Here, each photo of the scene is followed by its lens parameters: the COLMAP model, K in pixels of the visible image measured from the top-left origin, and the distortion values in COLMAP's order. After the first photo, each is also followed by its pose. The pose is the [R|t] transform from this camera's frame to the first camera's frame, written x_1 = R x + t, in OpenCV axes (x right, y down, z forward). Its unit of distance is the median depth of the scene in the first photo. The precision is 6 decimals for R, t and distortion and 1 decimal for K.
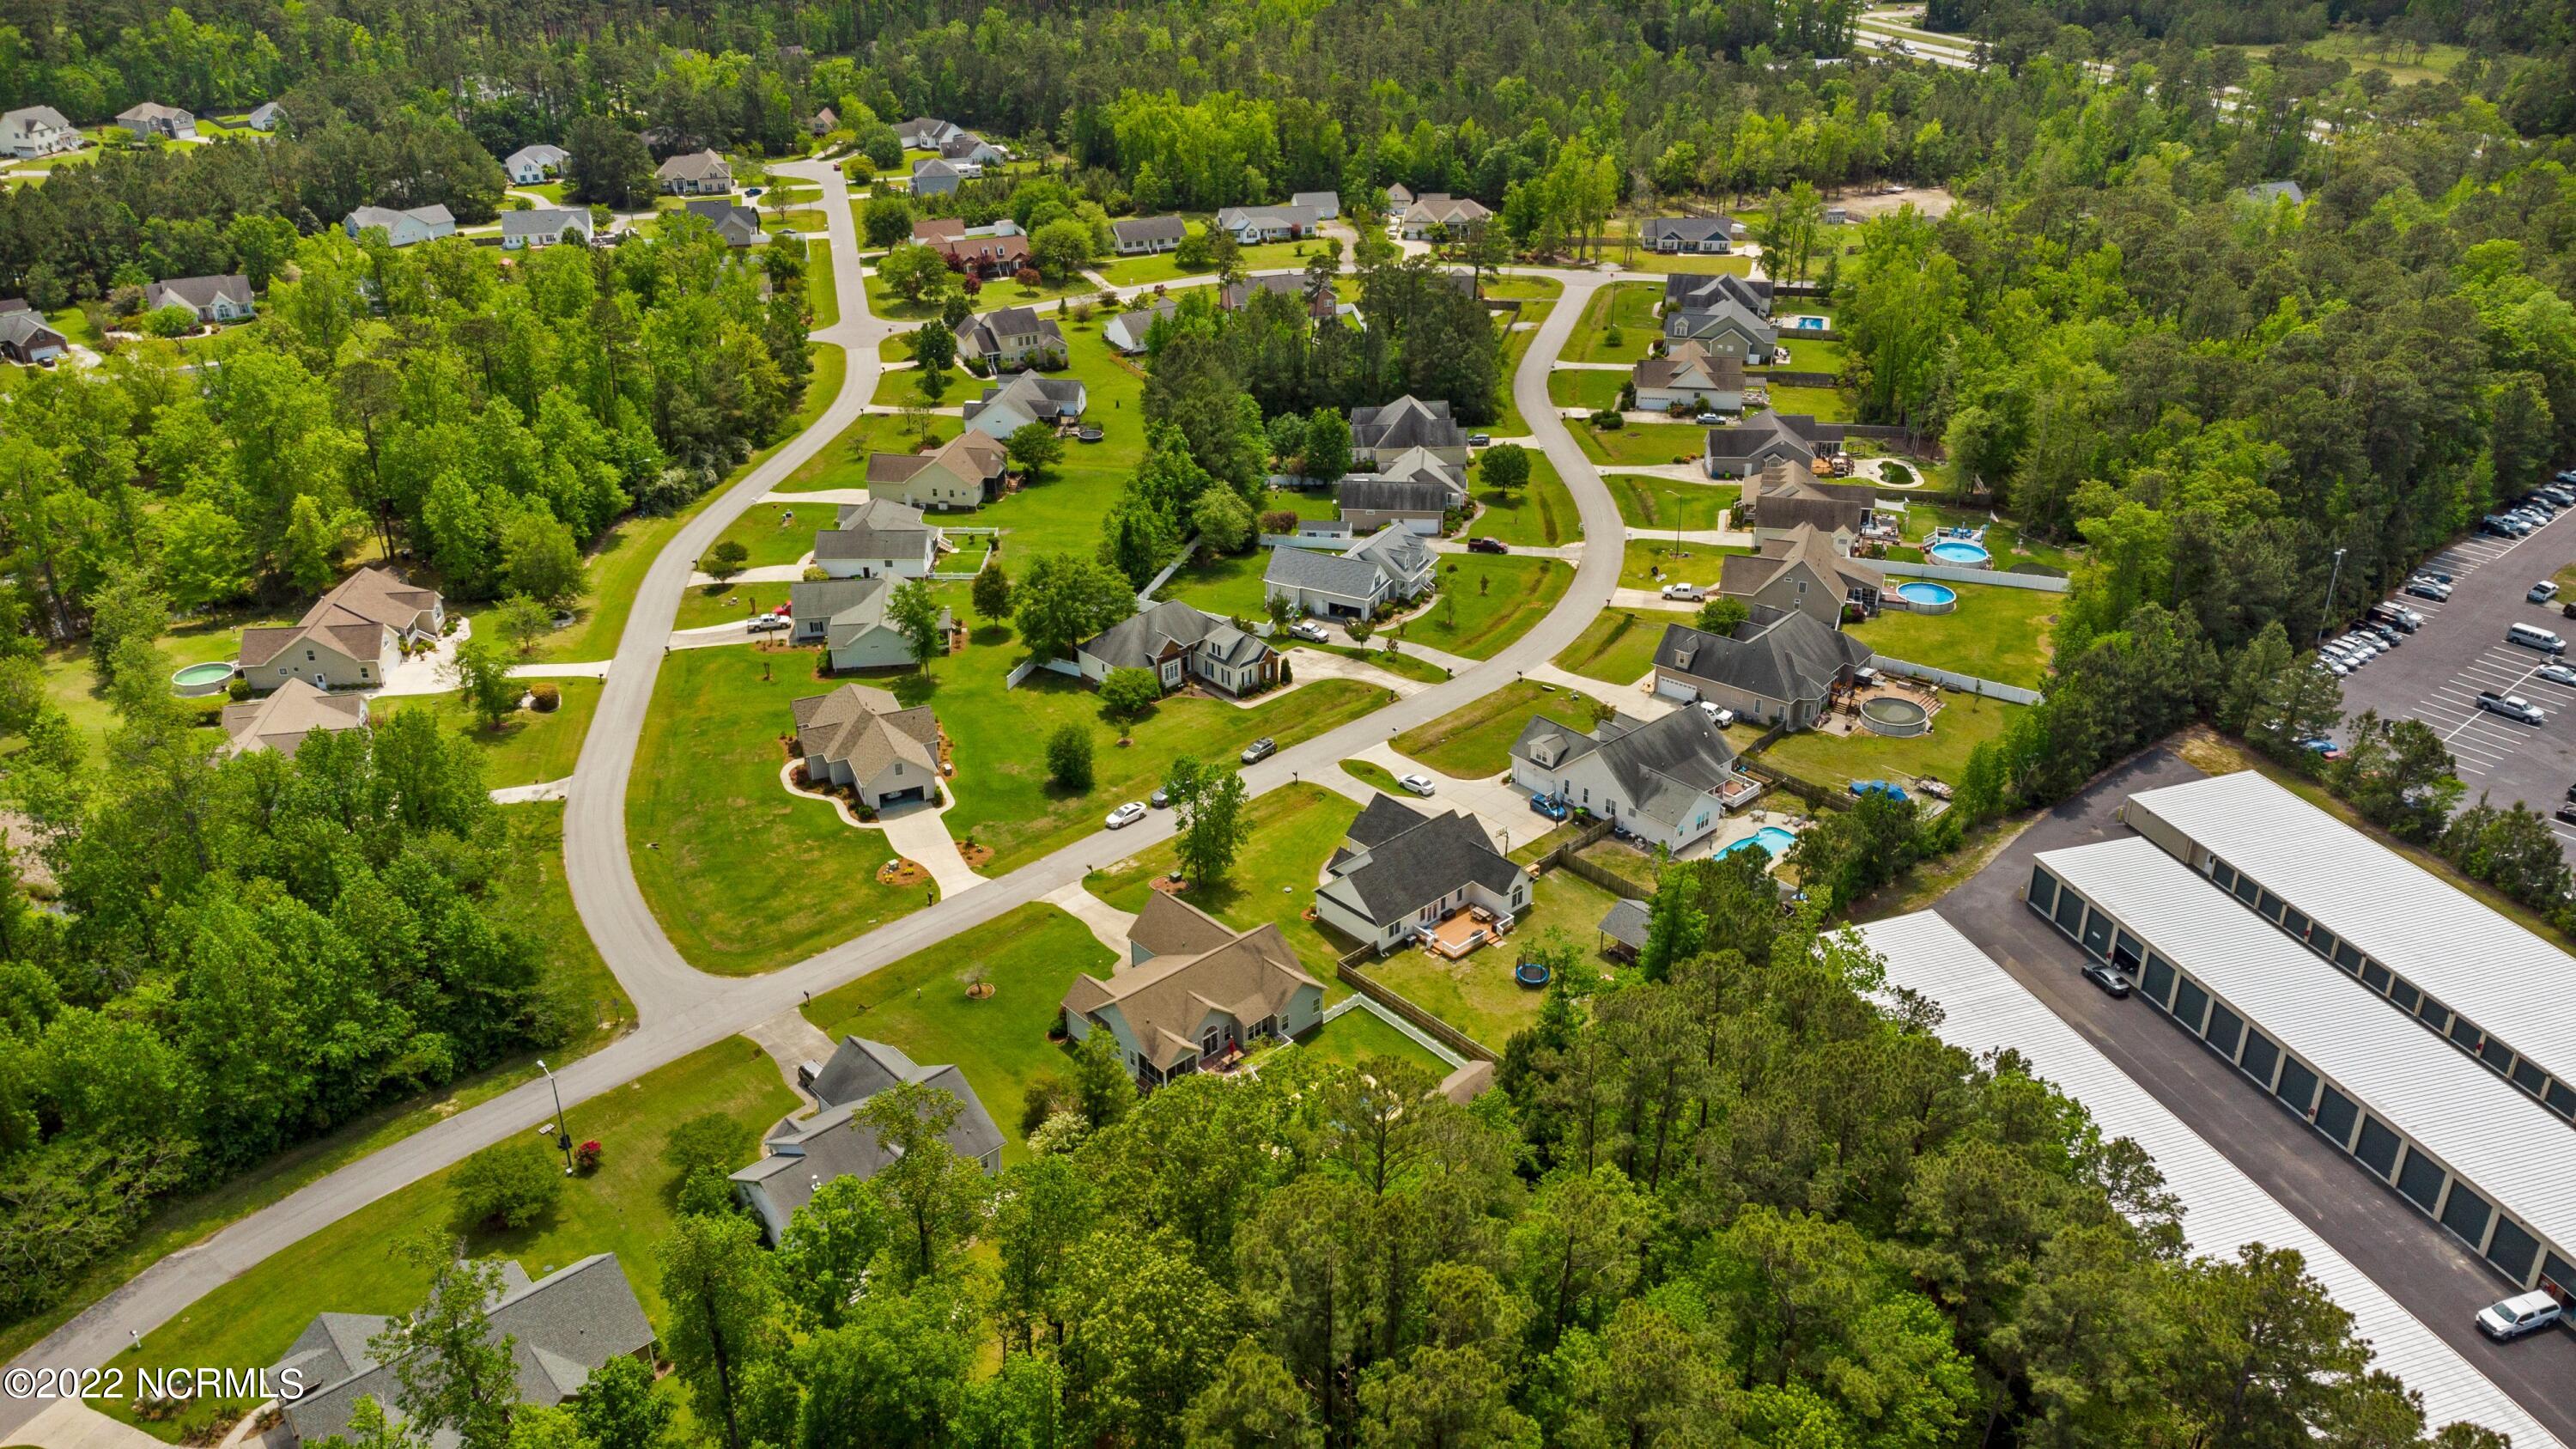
lens RADIAL K [[1923.0, 0, 1305.5], [0, 1923.0, 732.7], [0, 0, 1]] dist [0.041051, 0.010914]
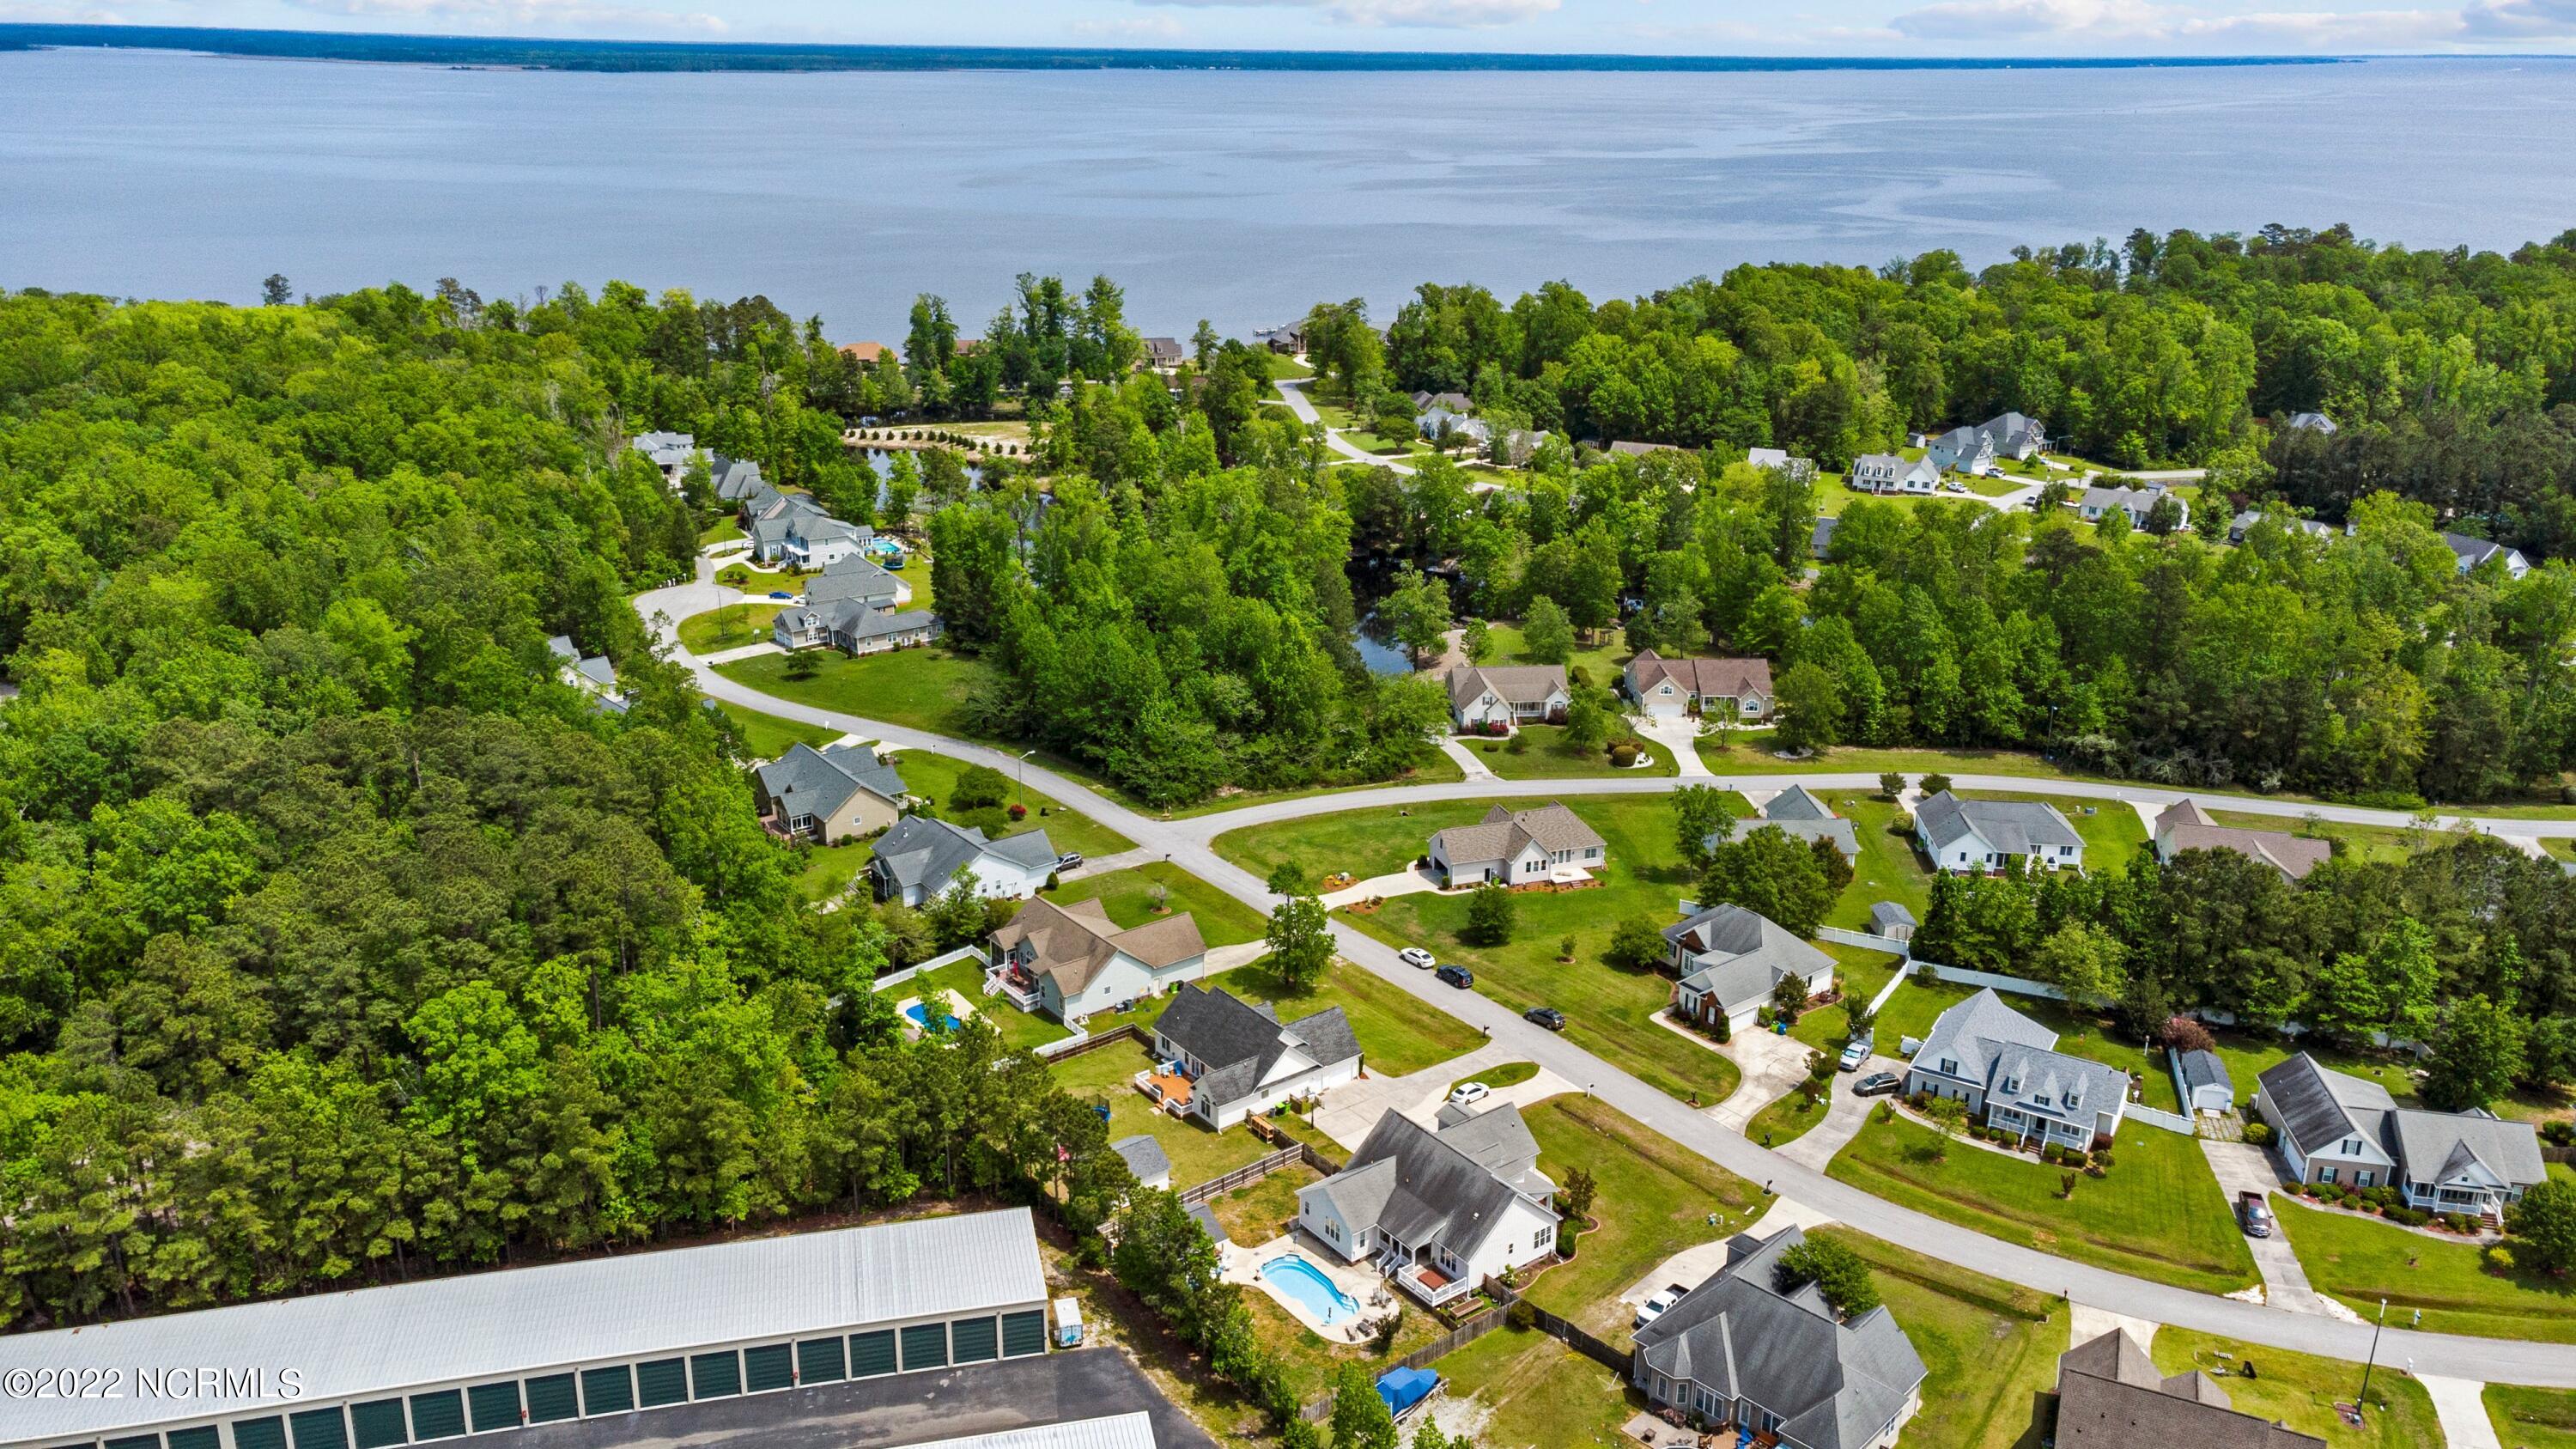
lens RADIAL K [[1952.4, 0, 1288.0], [0, 1952.4, 724.5], [0, 0, 1]] dist [0.040231, 0.000491]
pose [[-0.084995, 0.326659, -0.941313, 0.923420], [-0.466083, 0.821964, 0.327326, -0.398337], [0.880649, 0.466551, 0.082388, 0.790868]]
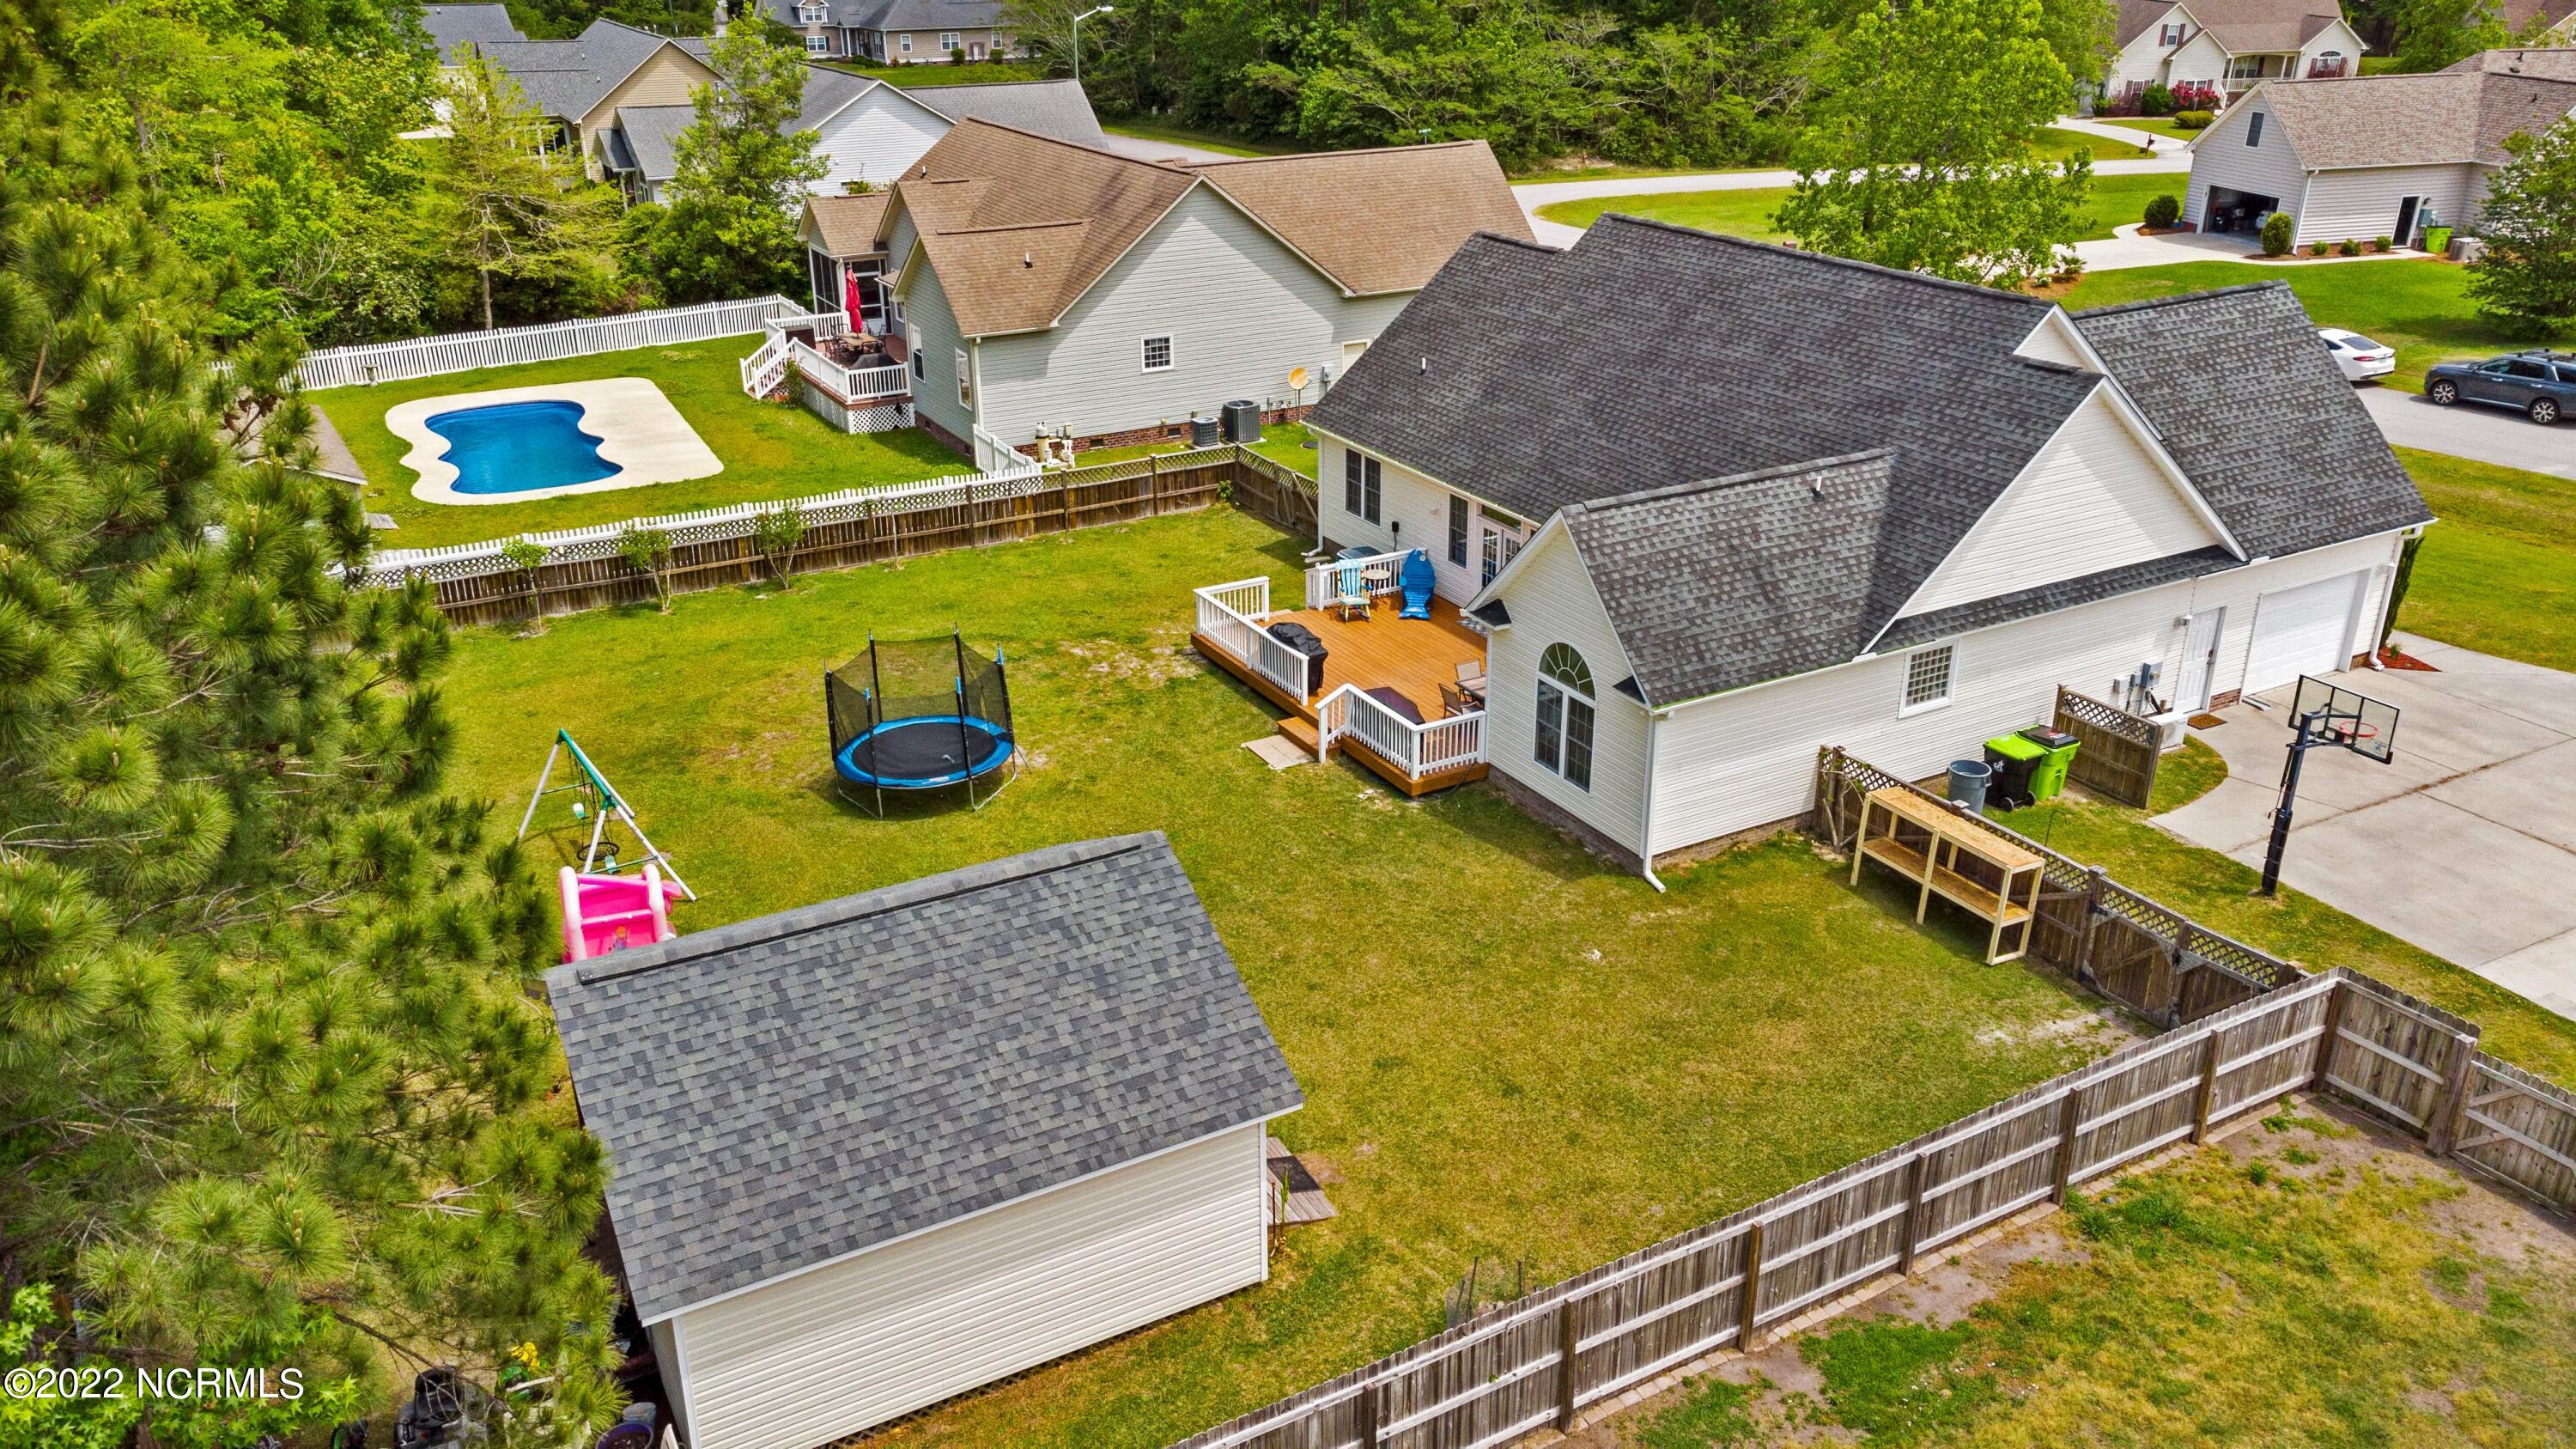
lens RADIAL K [[1923.0, 0, 1305.5], [0, 1923.0, 732.7], [0, 0, 1]] dist [0.041051, 0.010914]
pose [[-0.221736, 0.392084, -0.892806, 0.239318], [-0.447326, 0.772670, 0.450423, 0.021930], [0.866448, 0.499251, 0.004061, 0.901727]]
